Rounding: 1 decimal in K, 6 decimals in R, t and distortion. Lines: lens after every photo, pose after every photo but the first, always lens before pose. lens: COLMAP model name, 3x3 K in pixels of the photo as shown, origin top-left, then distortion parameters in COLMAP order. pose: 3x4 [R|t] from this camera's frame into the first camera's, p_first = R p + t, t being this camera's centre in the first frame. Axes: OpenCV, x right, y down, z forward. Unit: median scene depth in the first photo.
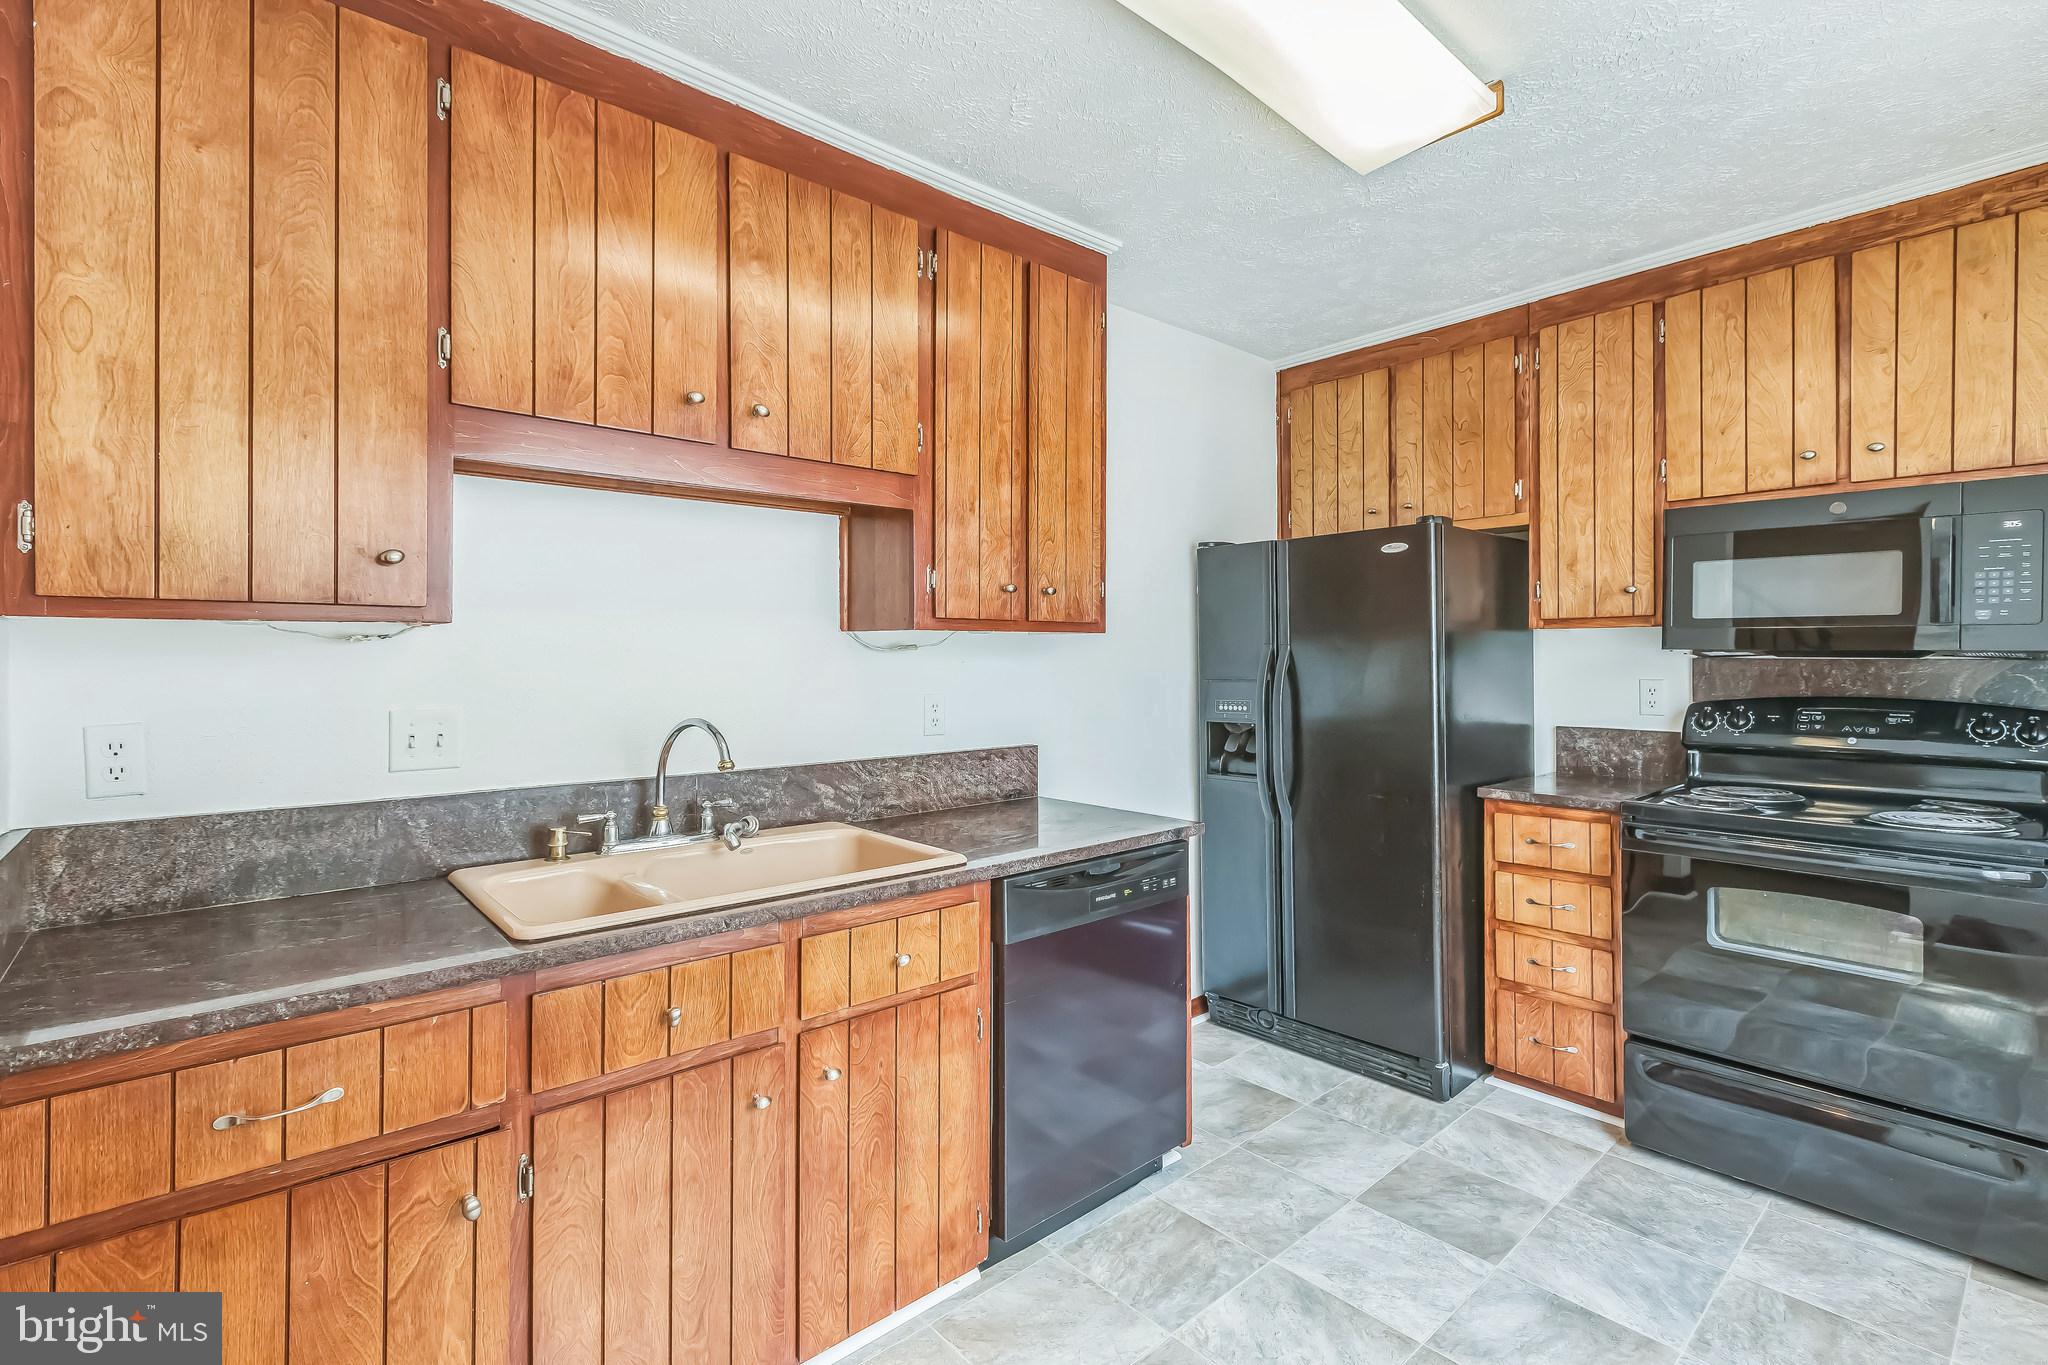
lens RADIAL K [[942.9, 0, 1085.7], [0, 942.9, 650.2], [0, 0, 1]] dist [-0.005380, 0.000416]
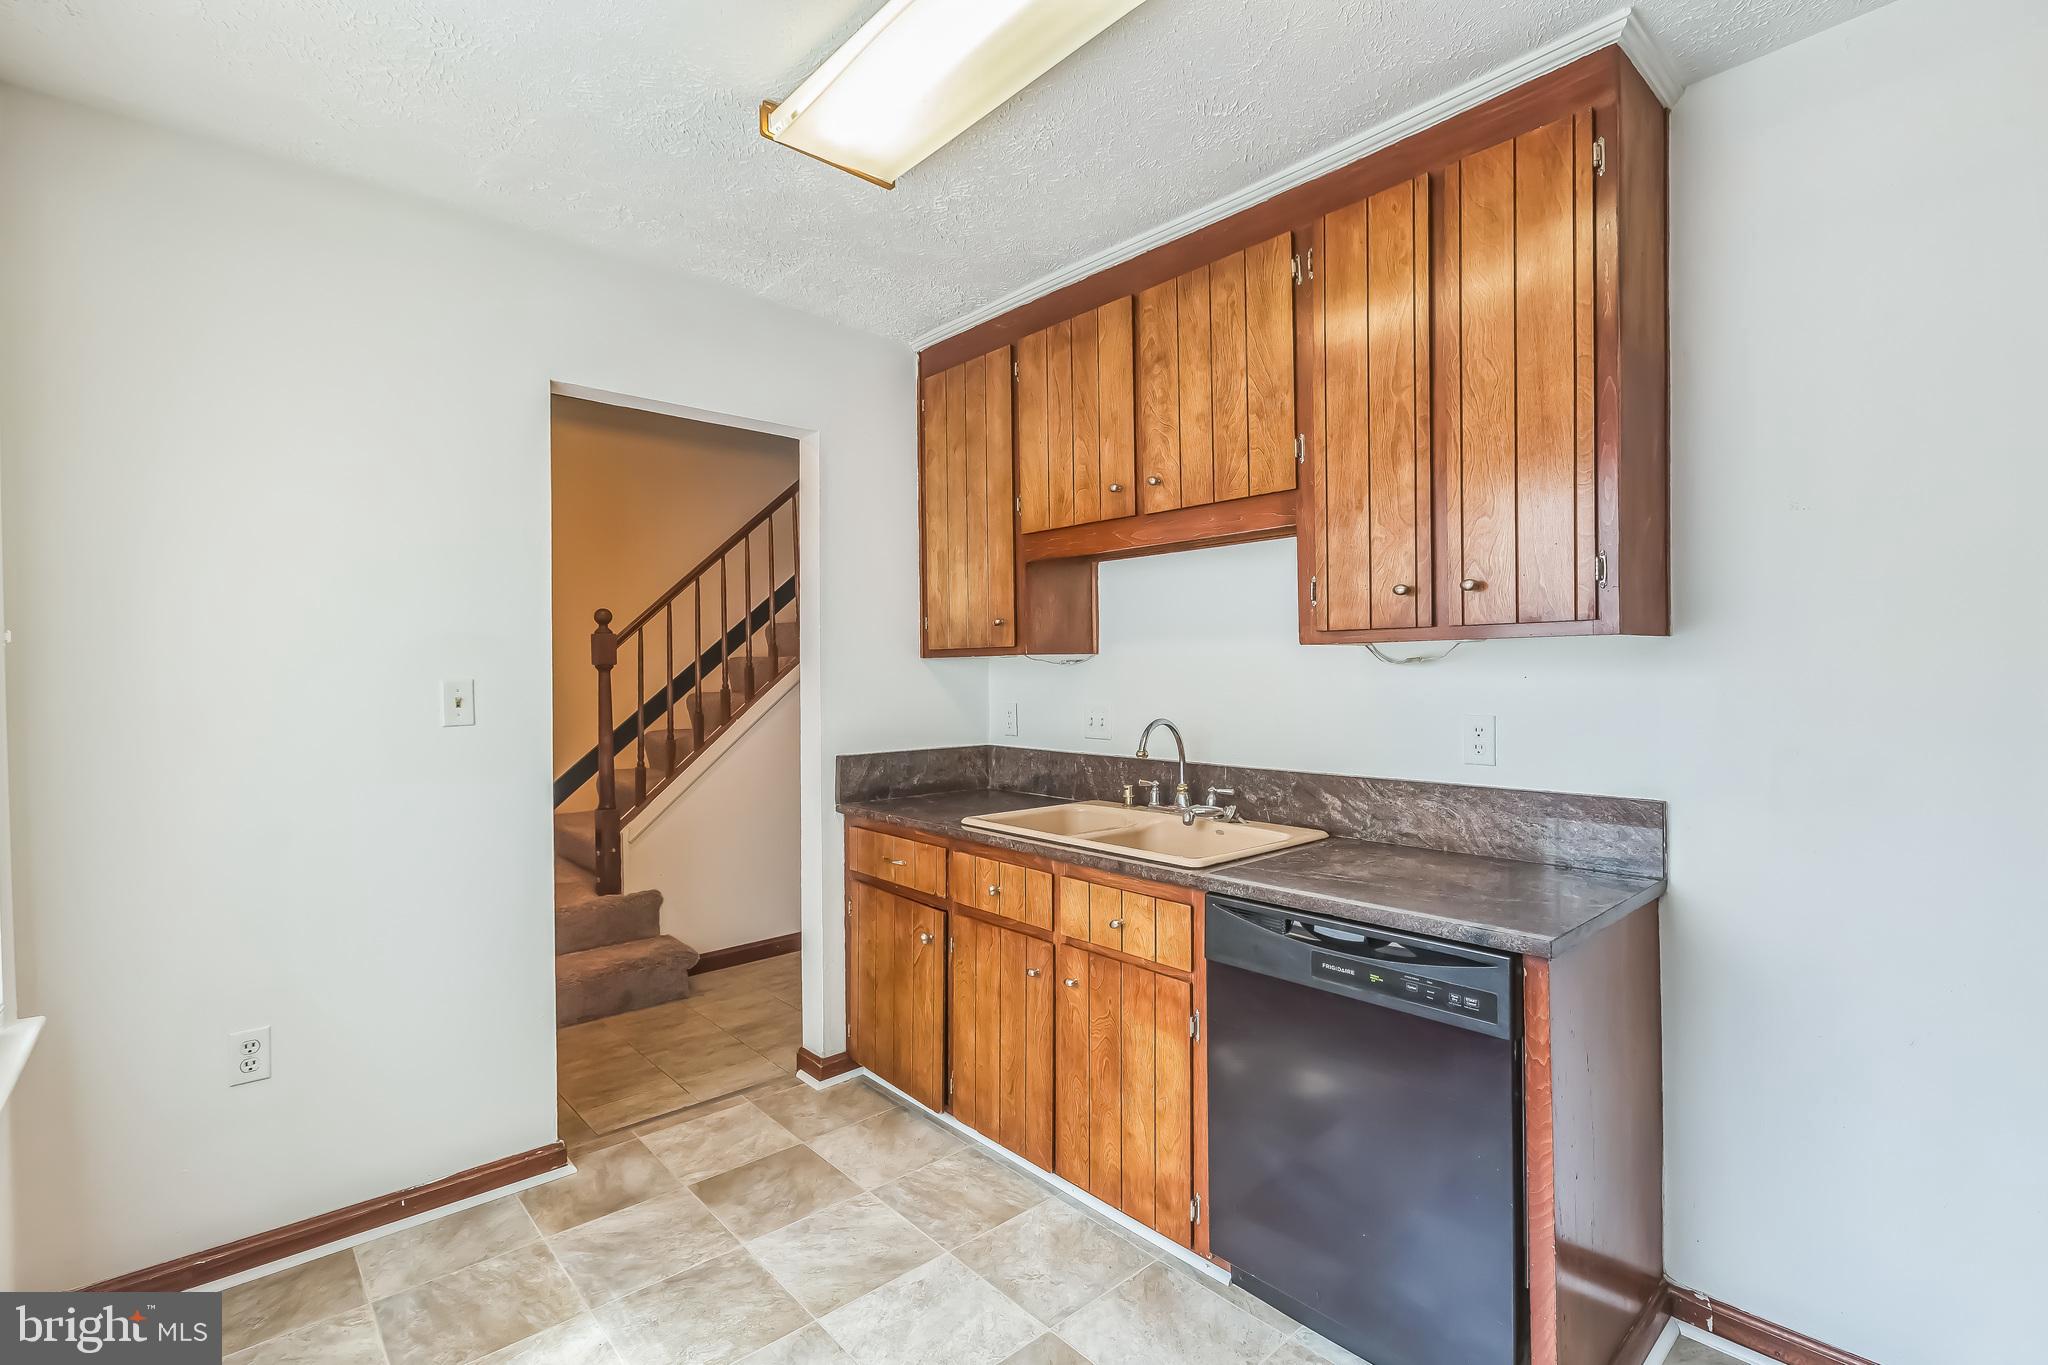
lens RADIAL K [[942.9, 0, 1029.4], [0, 942.9, 679.7], [0, 0, 1]] dist [-0.005380, 0.000416]
pose [[-0.026504, 0.009046, -0.999608, 0.930521], [0.012391, 0.999885, 0.008720, 0.003049], [0.999572, -0.012155, -0.026613, 0.848592]]
